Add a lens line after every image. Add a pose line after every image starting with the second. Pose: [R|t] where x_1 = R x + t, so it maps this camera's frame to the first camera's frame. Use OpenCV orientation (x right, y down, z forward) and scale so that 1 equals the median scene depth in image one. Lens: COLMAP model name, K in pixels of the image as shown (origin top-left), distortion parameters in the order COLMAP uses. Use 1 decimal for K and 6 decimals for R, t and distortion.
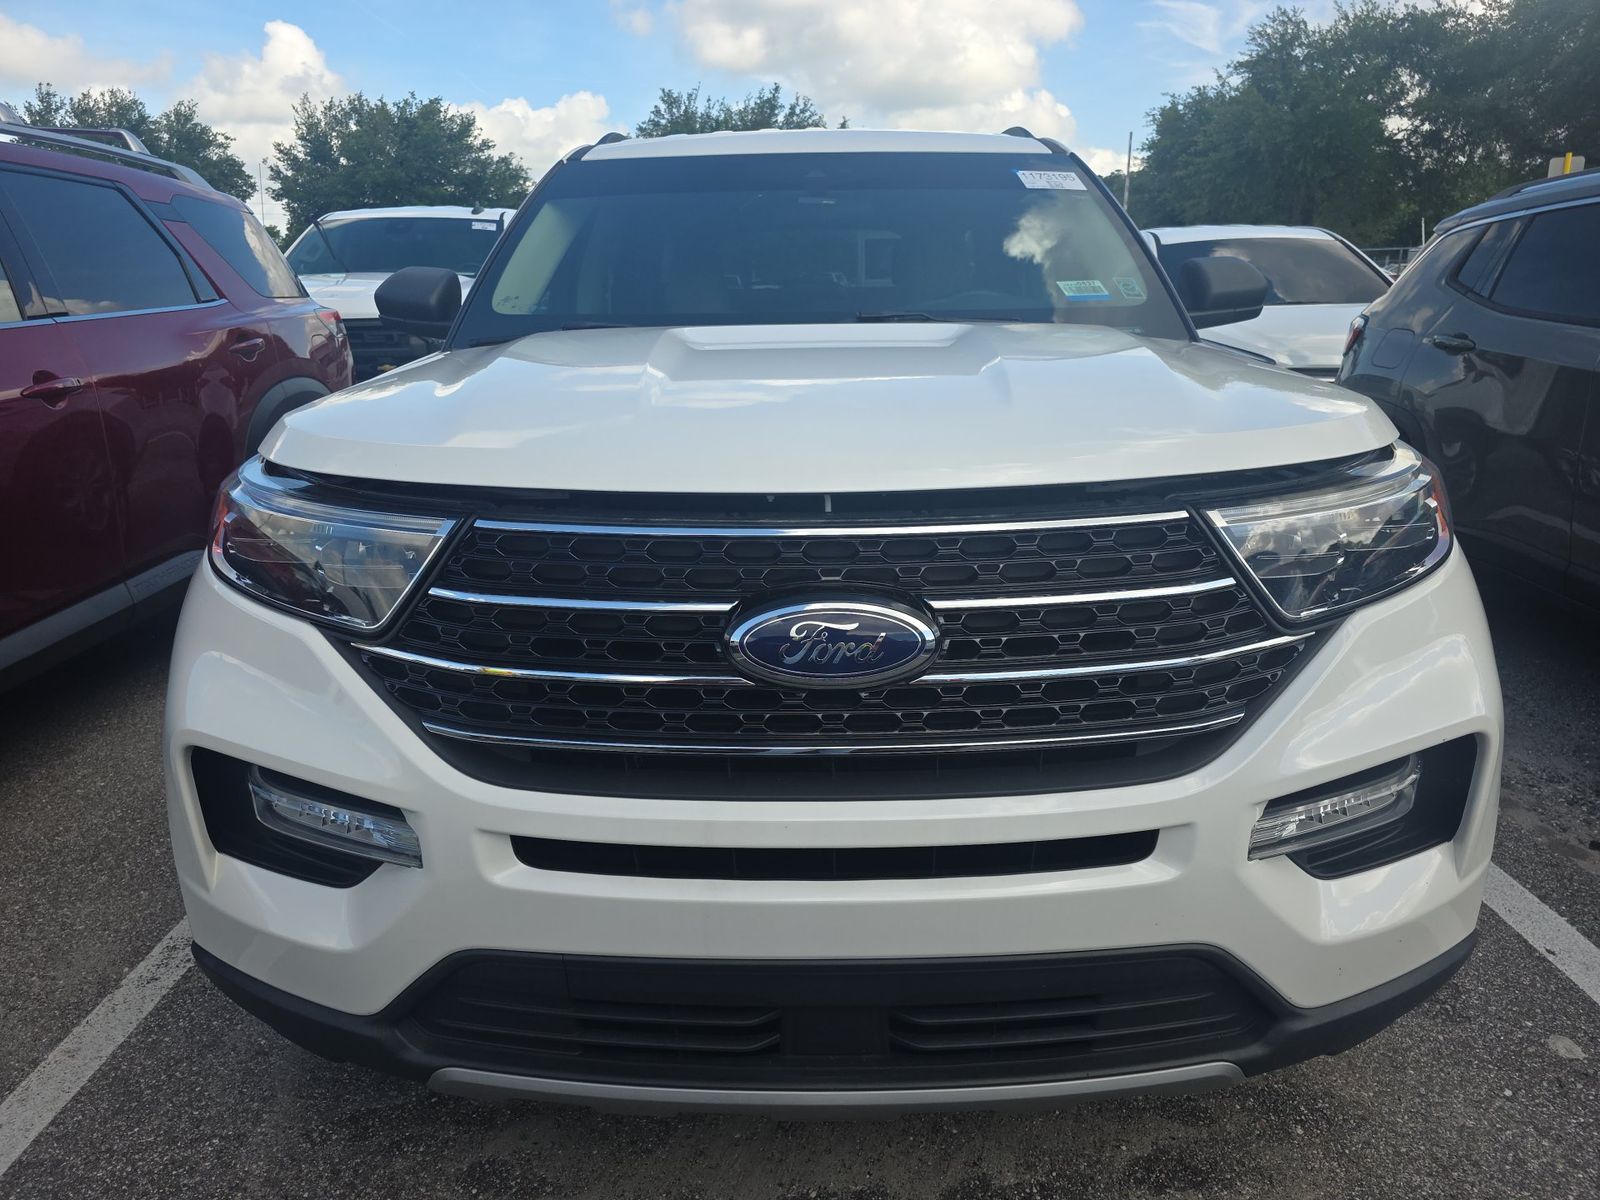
lens RADIAL K [[1100.3, 0, 800.9], [0, 1100.3, 647.9], [0, 0, 1]] dist [0.047546, -0.050418]
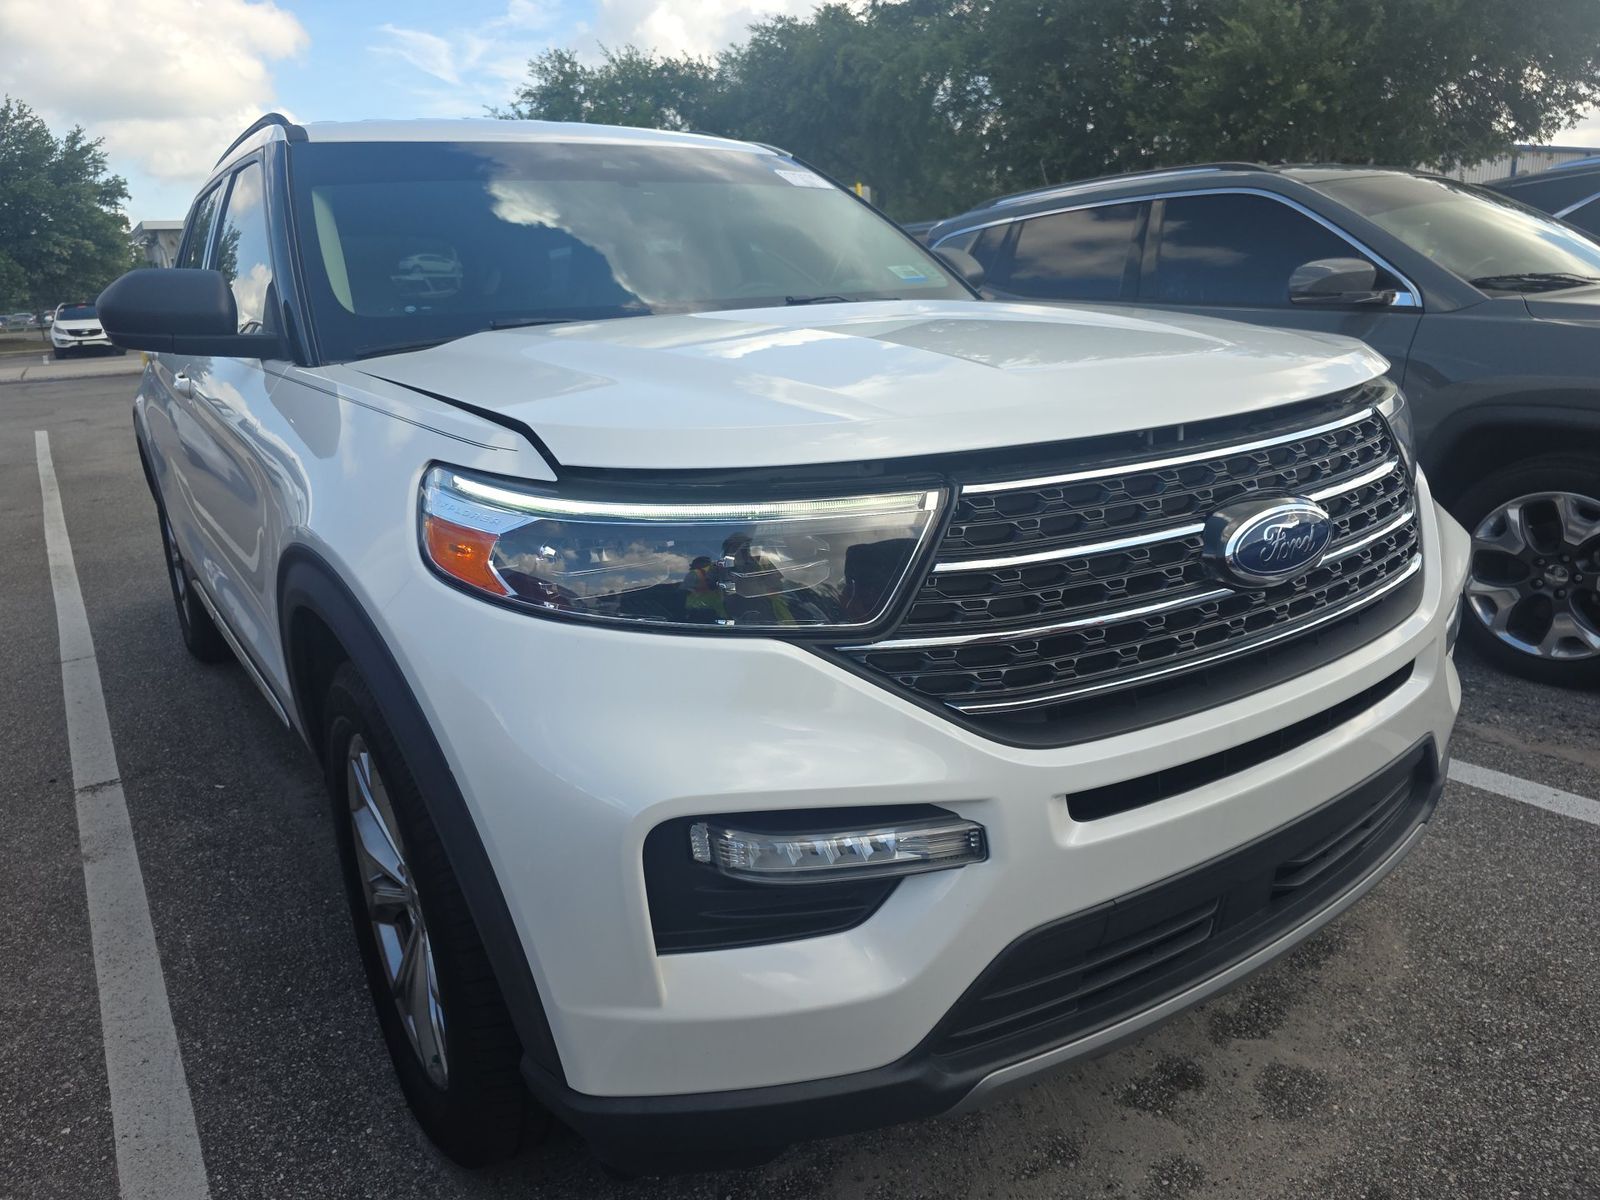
lens RADIAL K [[1093.1, 0, 800.0], [0, 1093.1, 600.0], [0, 0, 1]] dist [0.071457, -0.044860]
pose [[0.827345, -0.182101, 0.531356, -0.925078], [0.211124, 0.977439, 0.006248, -0.054031], [-0.520506, 0.107013, 0.847126, 0.270315]]
